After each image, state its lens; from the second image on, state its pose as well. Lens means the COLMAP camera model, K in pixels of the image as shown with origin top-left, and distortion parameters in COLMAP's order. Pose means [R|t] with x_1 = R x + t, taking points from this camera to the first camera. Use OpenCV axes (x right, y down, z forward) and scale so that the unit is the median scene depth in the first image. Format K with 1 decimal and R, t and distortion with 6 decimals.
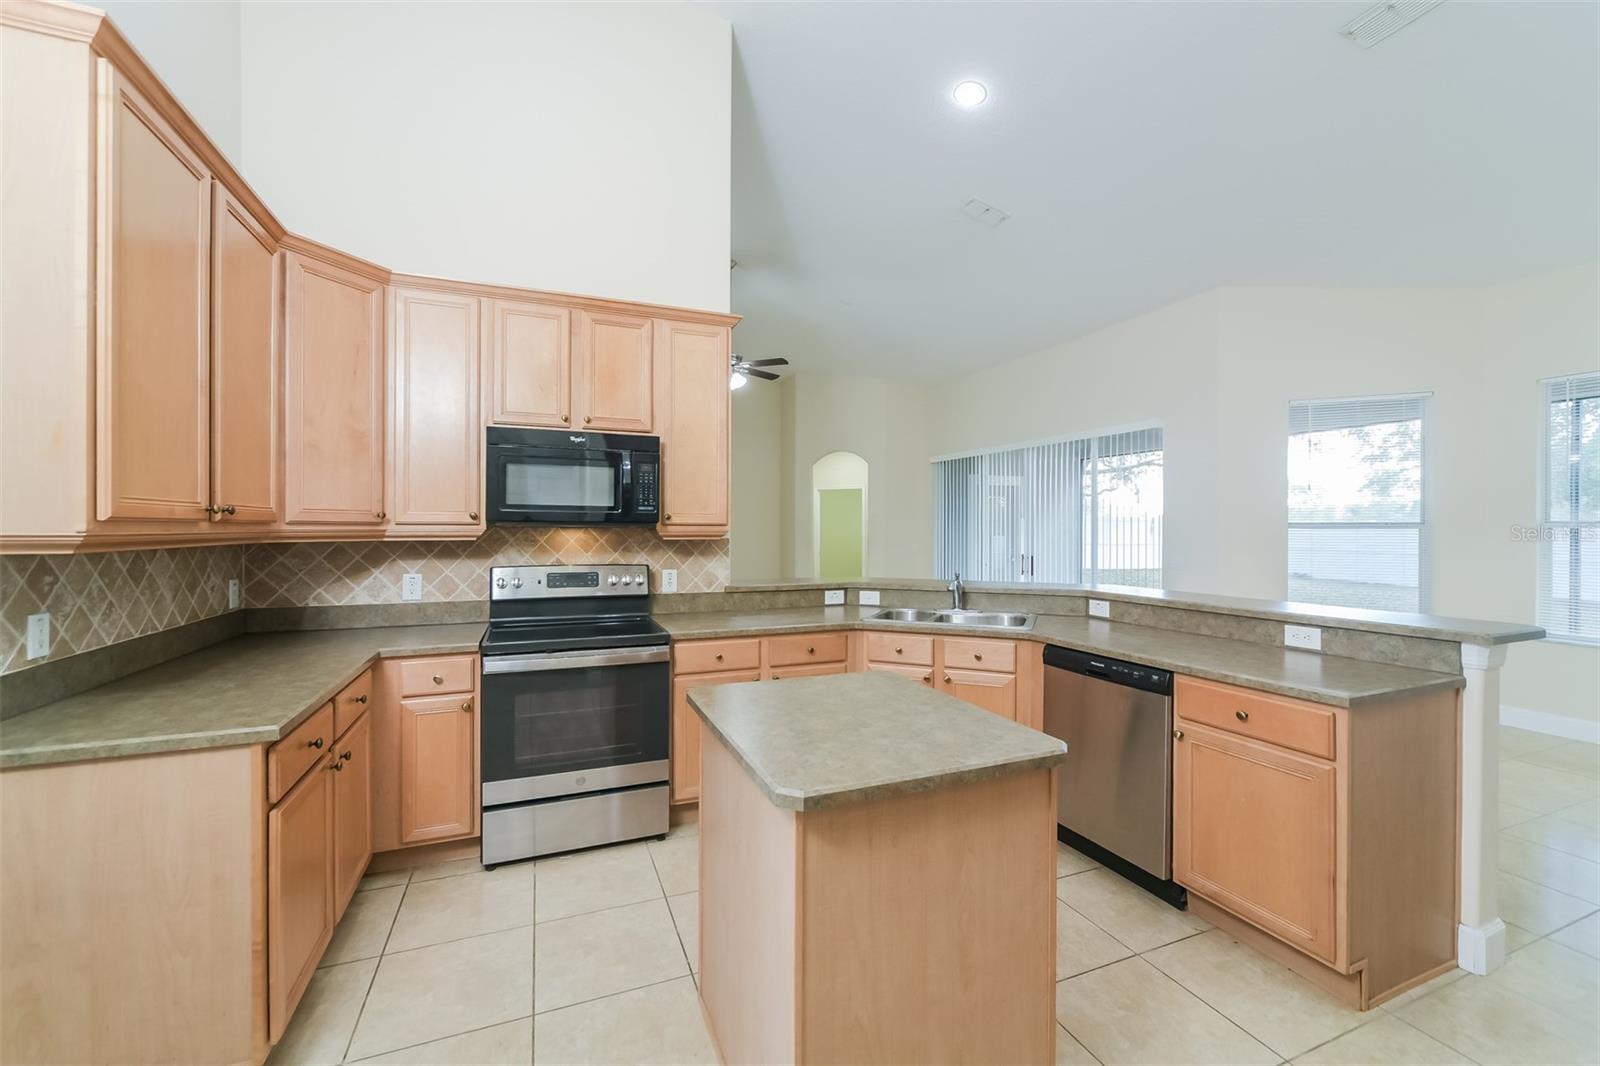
lens RADIAL K [[632.7, 0, 806.3], [0, 632.7, 528.8], [0, 0, 1]] dist [-0.012795, 0.001425]
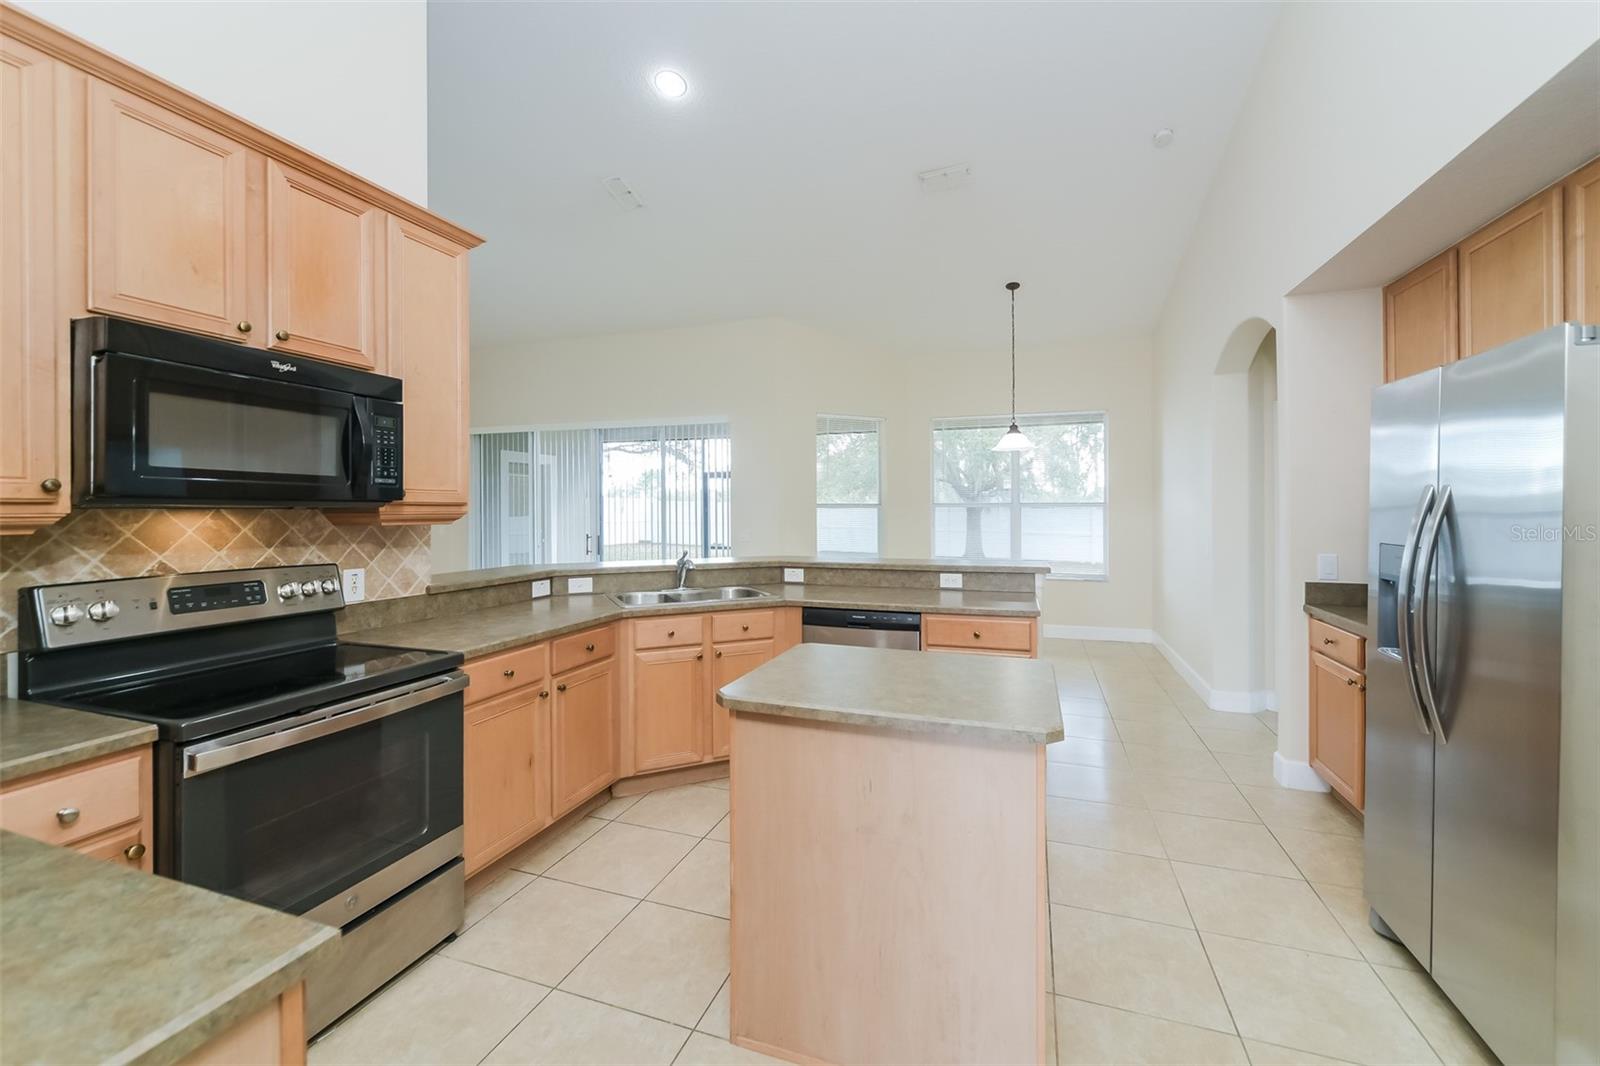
lens RADIAL K [[632.7, 0, 795.1], [0, 632.7, 507.0], [0, 0, 1]] dist [-0.012795, 0.001425]
pose [[0.676436, -0.000833, 0.736501, -0.443536], [0.002905, 0.999995, -0.001536, -0.001166], [-0.736495, 0.003178, 0.676435, 0.198447]]
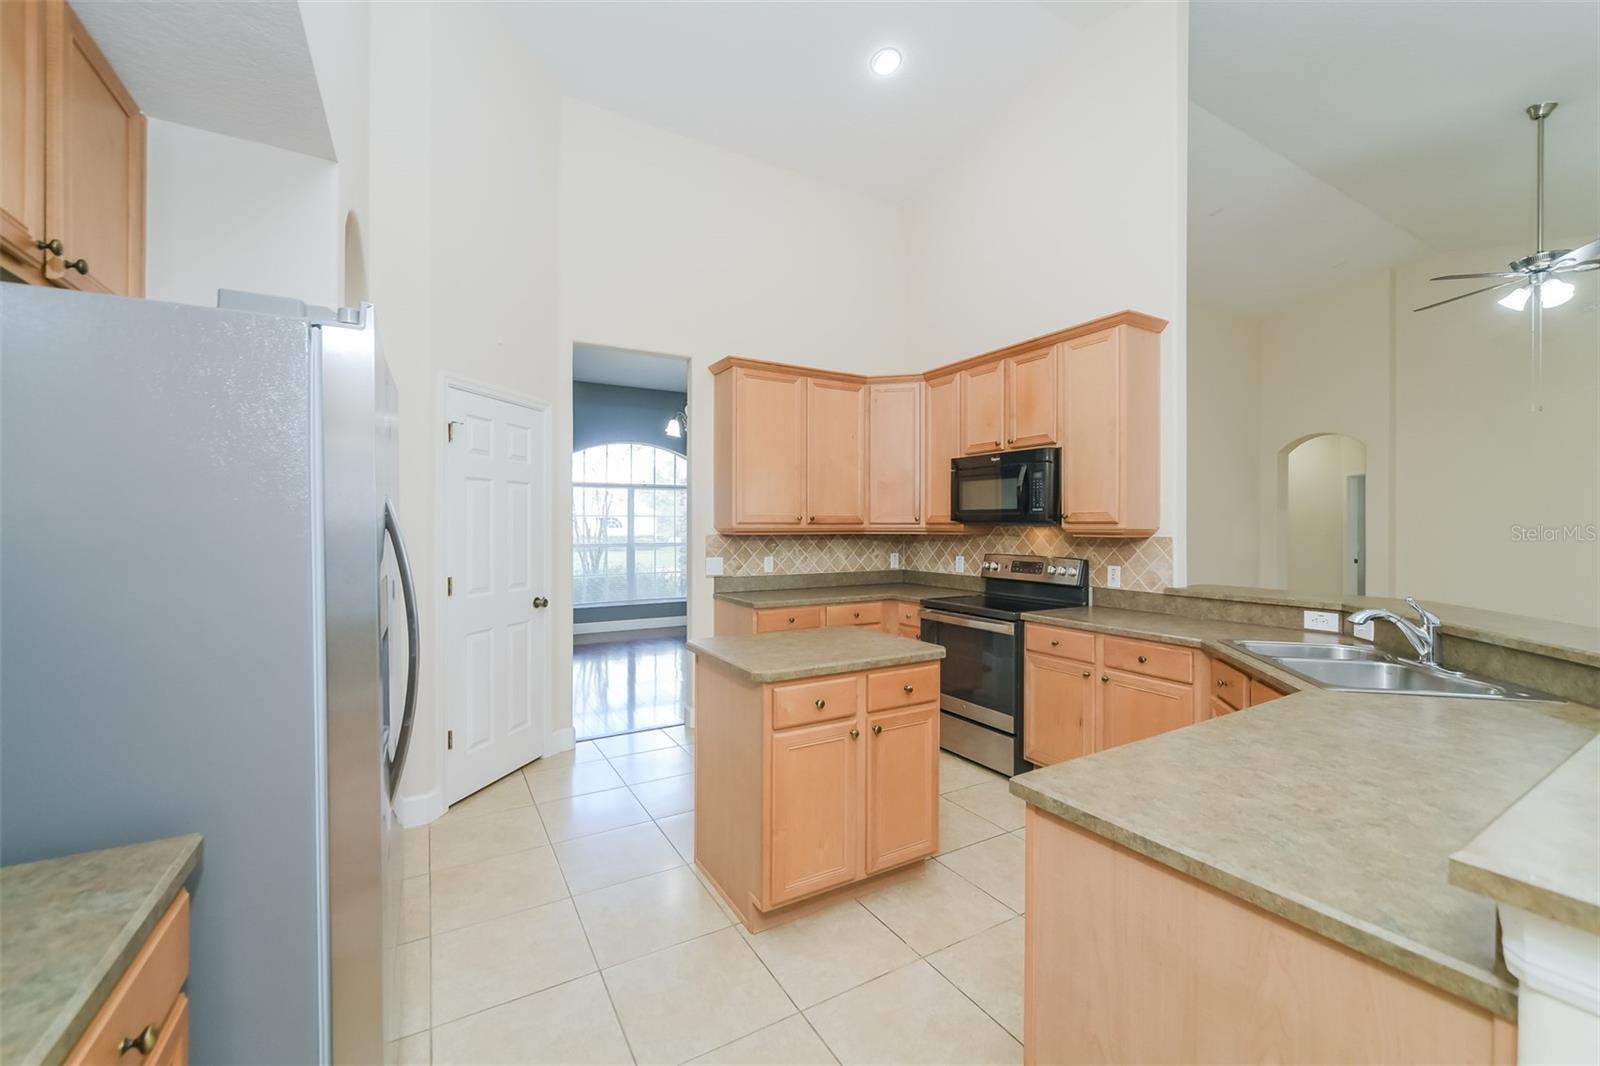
lens RADIAL K [[632.7, 0, 815.7], [0, 632.7, 528.4], [0, 0, 1]] dist [-0.012795, 0.001425]
pose [[0.159940, 0.000743, -0.987126, 0.823549], [-0.003046, 0.999995, 0.000259, 0.004230], [0.987122, 0.002966, 0.159942, 0.387394]]
